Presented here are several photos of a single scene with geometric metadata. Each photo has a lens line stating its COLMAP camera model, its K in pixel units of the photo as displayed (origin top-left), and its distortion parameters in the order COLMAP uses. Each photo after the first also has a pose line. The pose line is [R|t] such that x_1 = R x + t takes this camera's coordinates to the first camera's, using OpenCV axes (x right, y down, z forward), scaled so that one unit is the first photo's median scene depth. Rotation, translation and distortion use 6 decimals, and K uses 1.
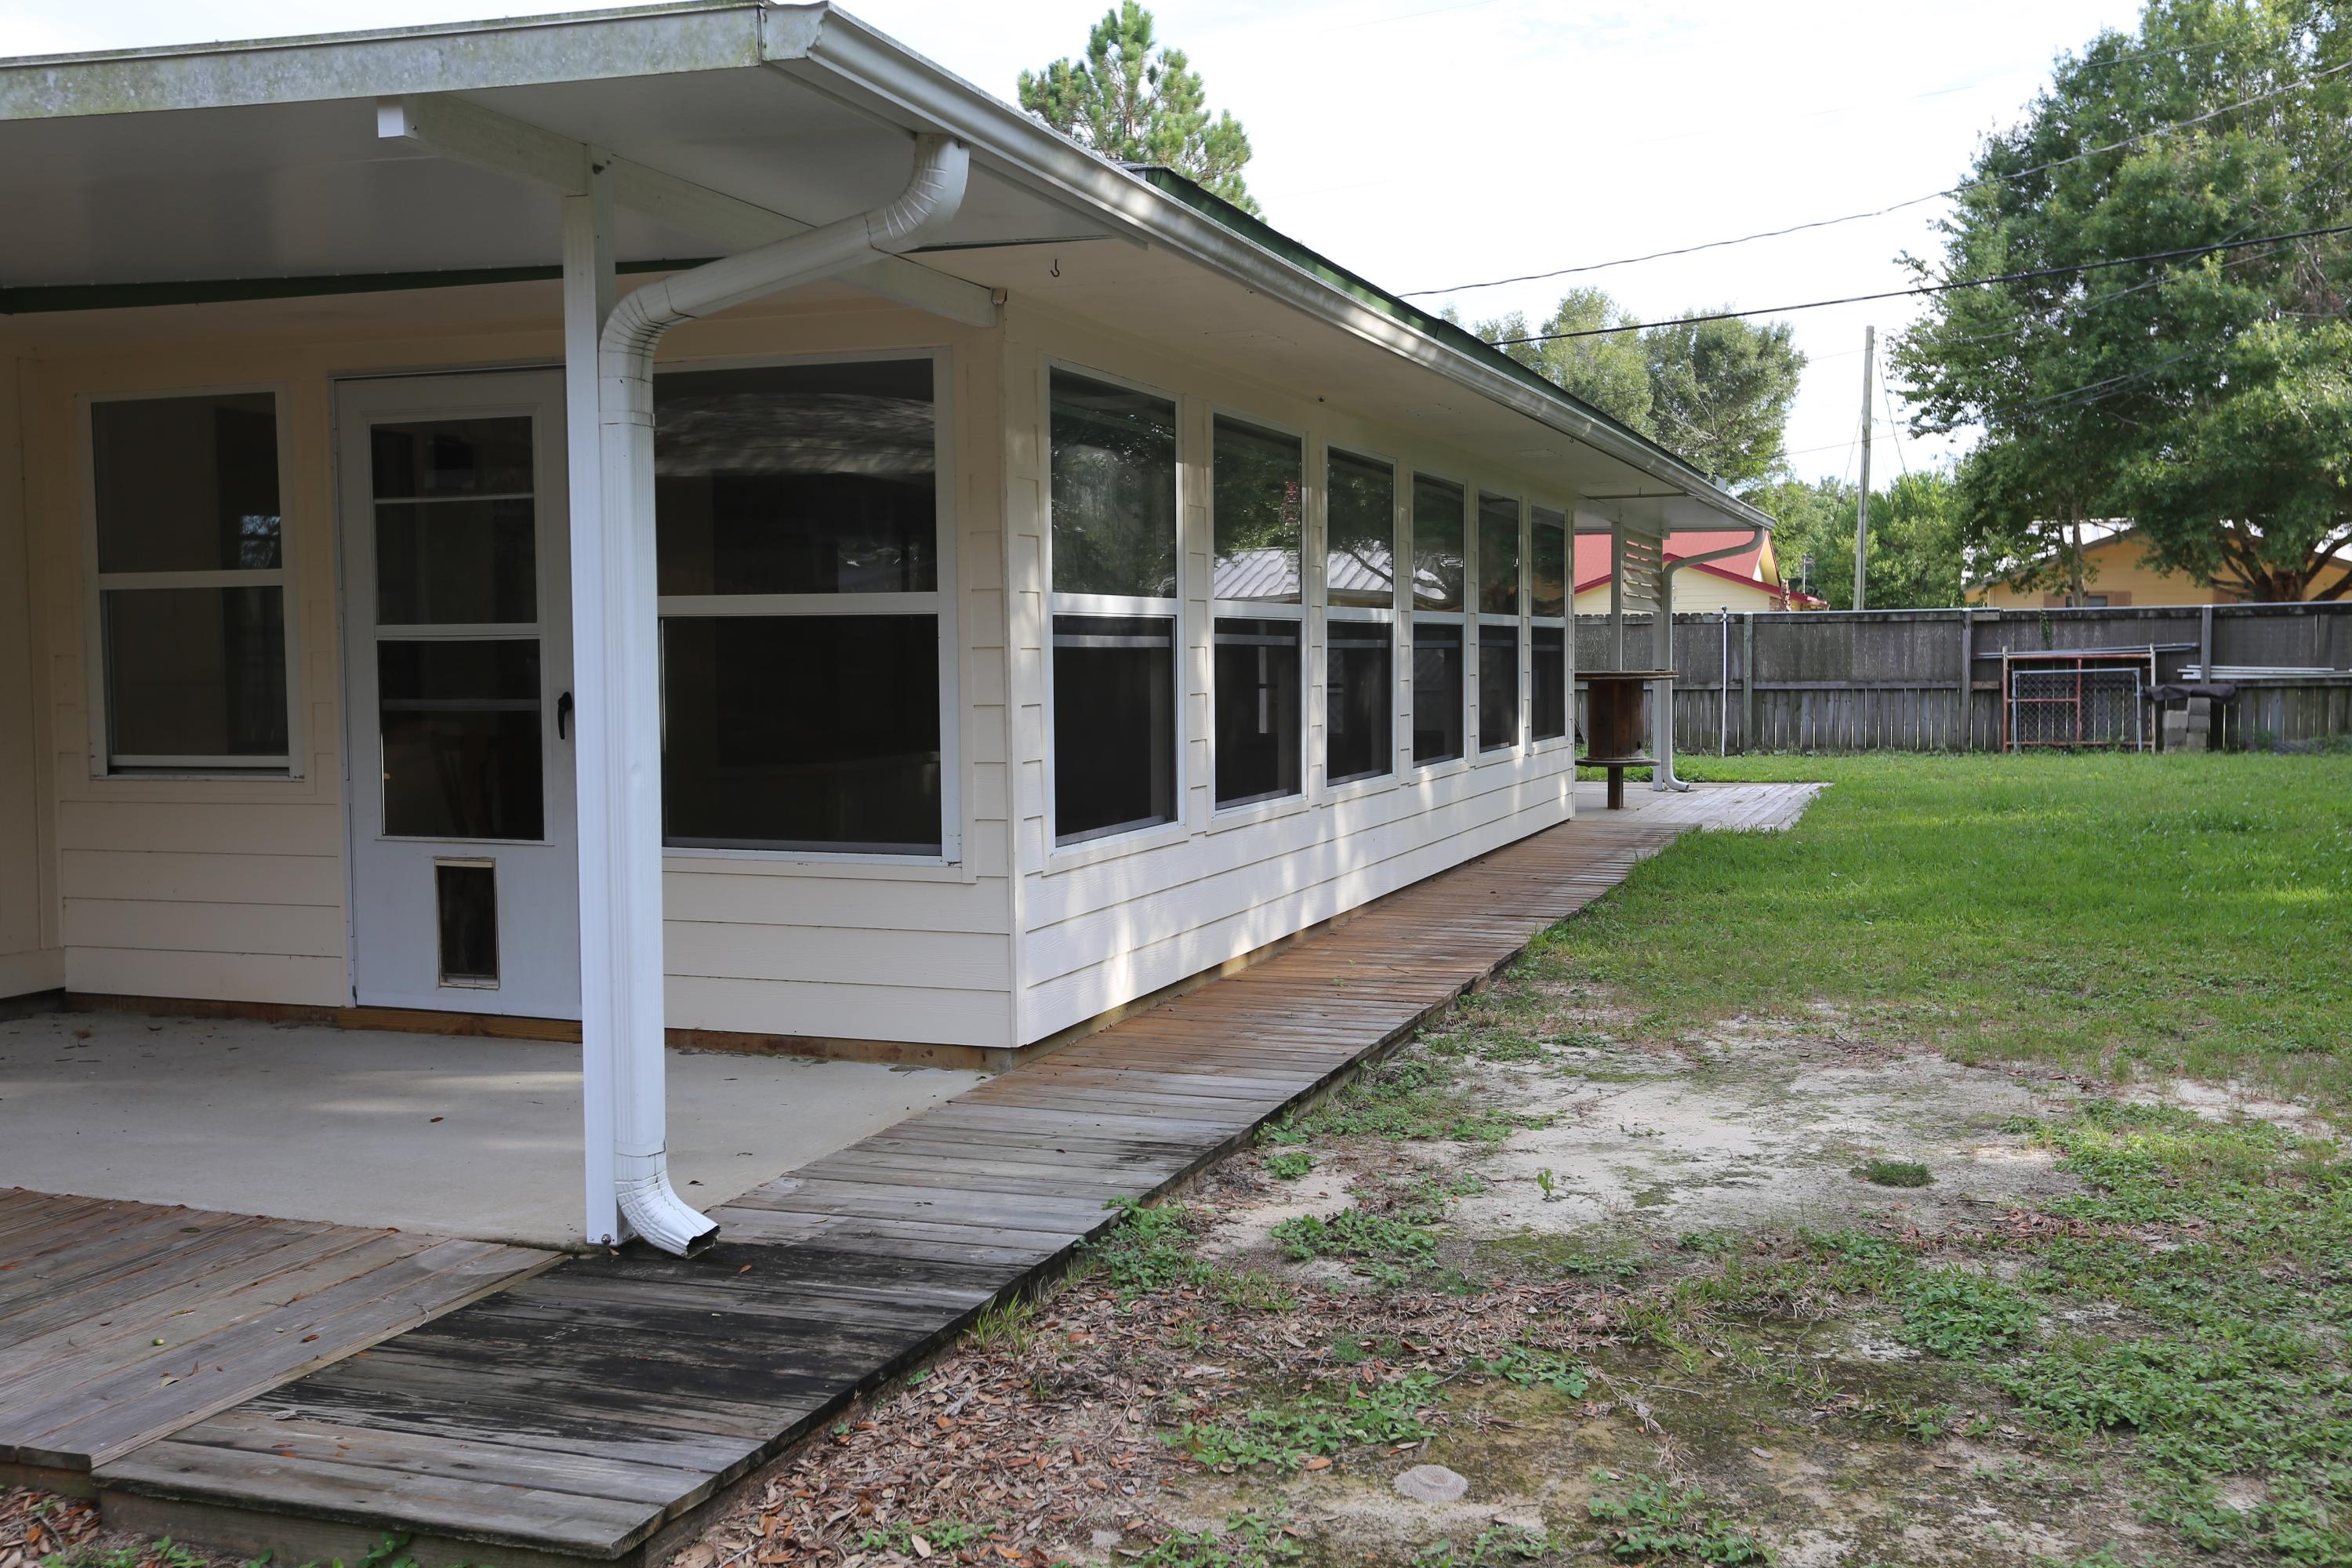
lens RADIAL K [[2199.2, 0, 1171.0], [0, 2199.2, 773.7], [0, 0, 1]] dist [-0.011917, 0.153041]
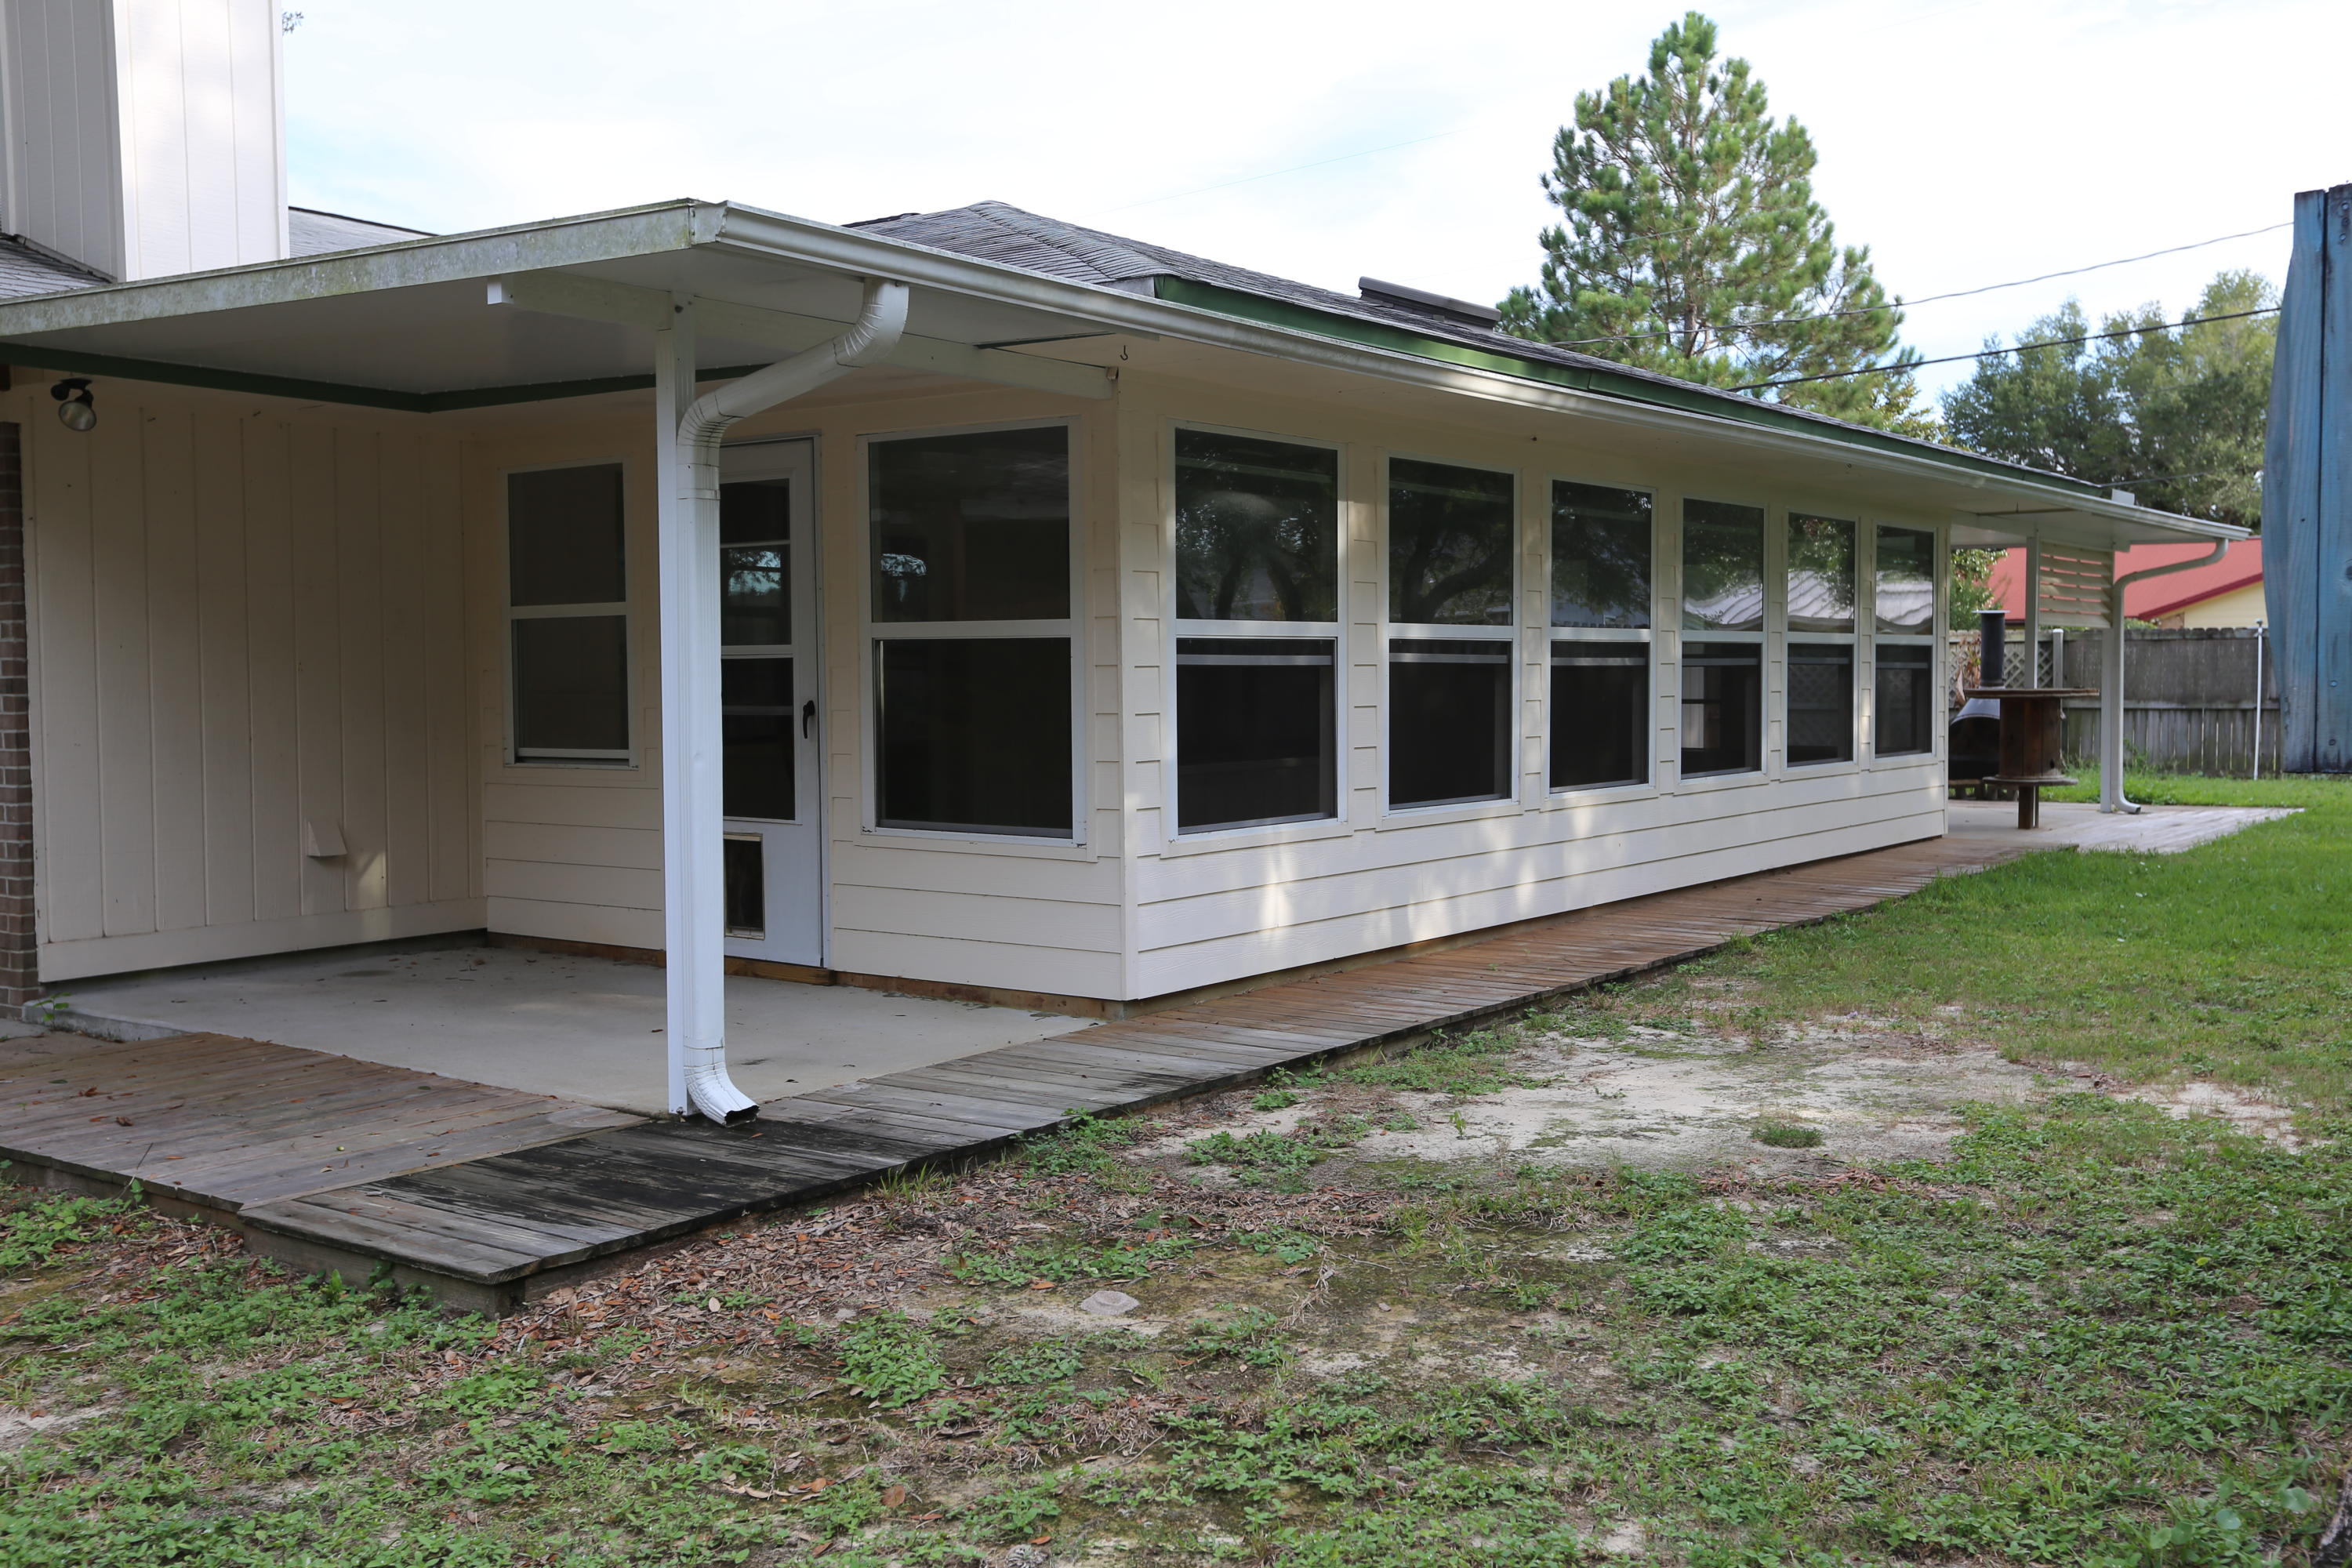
lens RADIAL K [[2199.2, 0, 1171.0], [0, 2199.2, 773.7], [0, 0, 1]] dist [-0.011917, 0.153041]
pose [[0.960450, 0.016272, -0.277977, 0.326751], [-0.018067, 0.999829, -0.003899, 0.006508], [0.277866, 0.008767, 0.960580, -0.162192]]
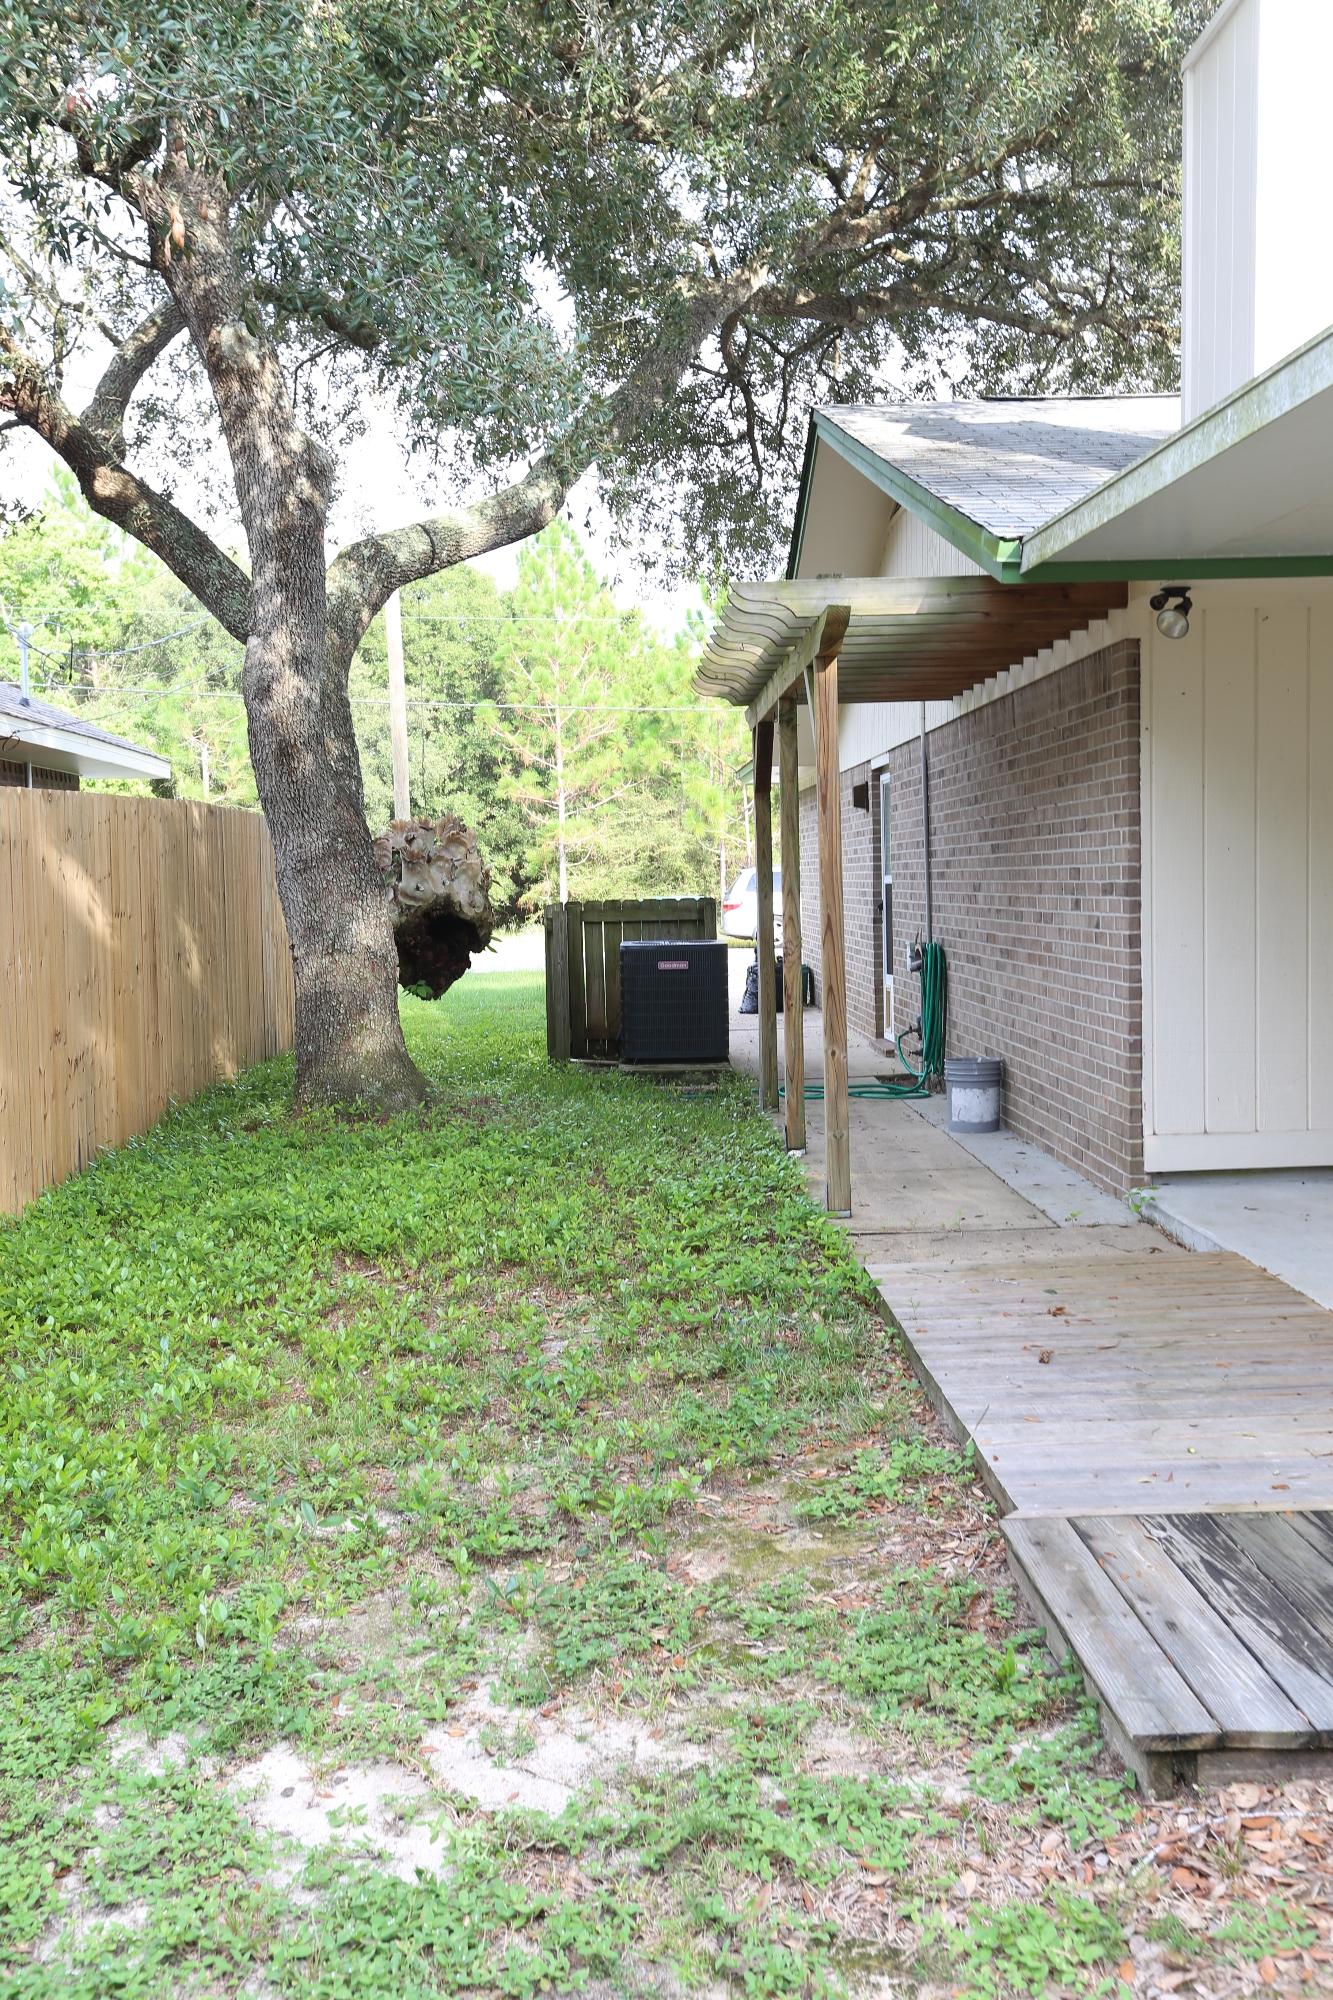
lens RADIAL K [[1870.1, 0, 666.5], [0, 1870.1, 1000.0], [0, 0, 1]] dist [-0.011917, 0.153041]
pose [[0.383629, 0.063163, -0.921325, 0.263802], [-0.034471, 0.997942, 0.054063, -0.026478], [0.922844, 0.011019, 0.385017, 0.241644]]
